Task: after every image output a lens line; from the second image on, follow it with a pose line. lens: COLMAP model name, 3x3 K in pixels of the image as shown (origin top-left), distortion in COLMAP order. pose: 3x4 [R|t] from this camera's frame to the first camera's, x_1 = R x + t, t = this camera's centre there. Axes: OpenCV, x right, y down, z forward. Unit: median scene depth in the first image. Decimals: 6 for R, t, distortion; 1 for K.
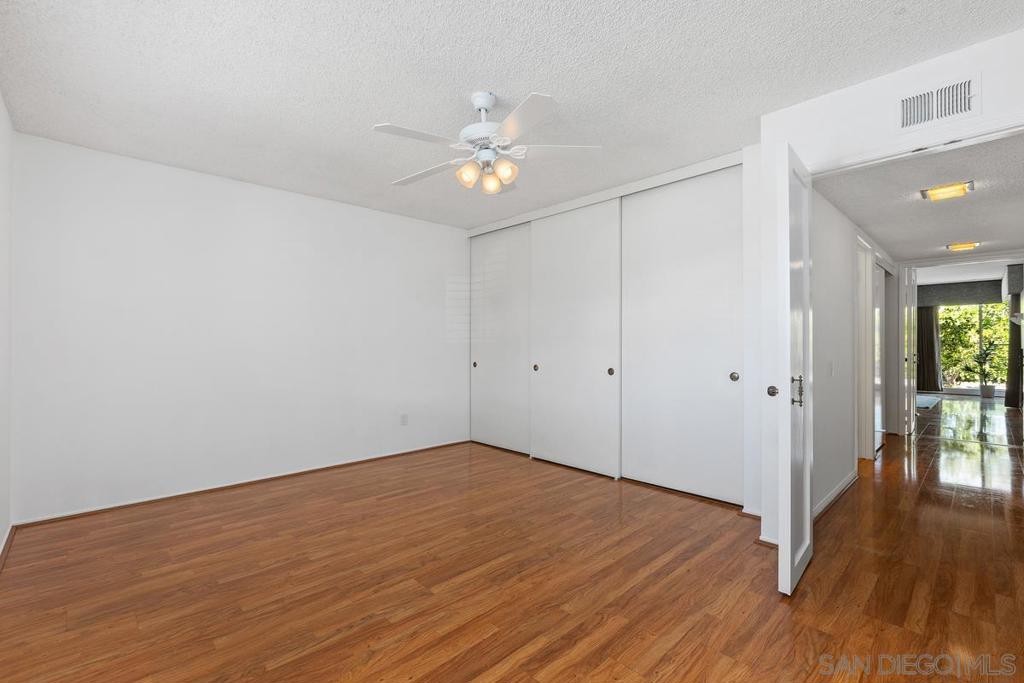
lens RADIAL K [[453.5, 0, 511.4], [0, 453.5, 342.6], [0, 0, 1]] dist [-0.000497, -0.000360]
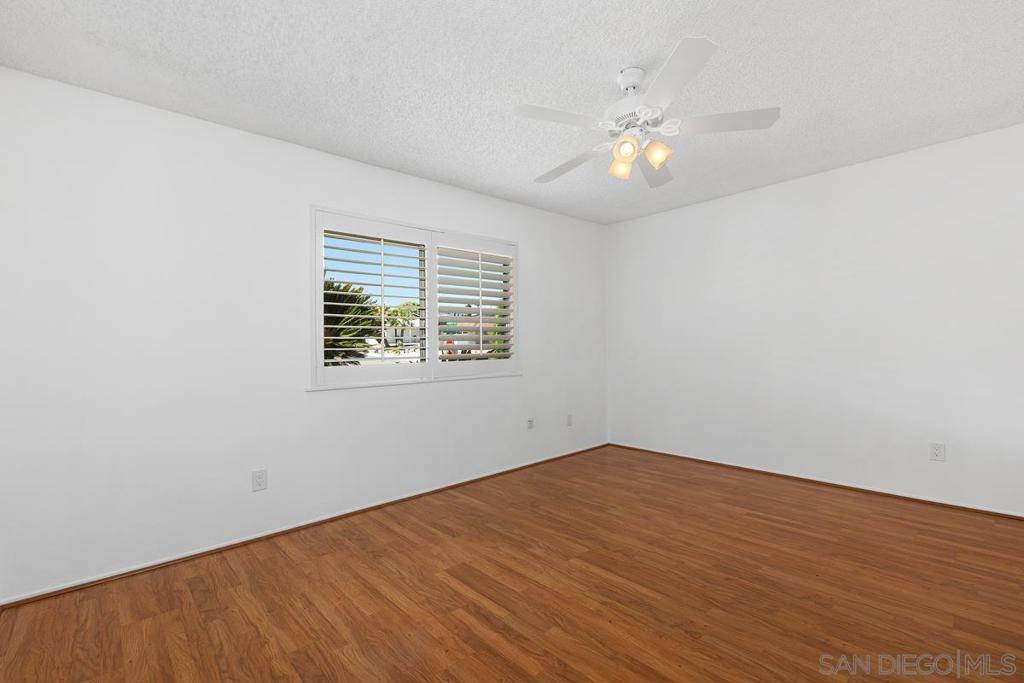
lens RADIAL K [[453.5, 0, 511.3], [0, 453.5, 343.3], [0, 0, 1]] dist [-0.000497, -0.000360]
pose [[-0.022222, -0.000125, -0.999753, 0.795650], [0.019235, 0.999815, -0.000553, -0.003399], [0.999568, -0.019242, -0.022215, 0.713735]]
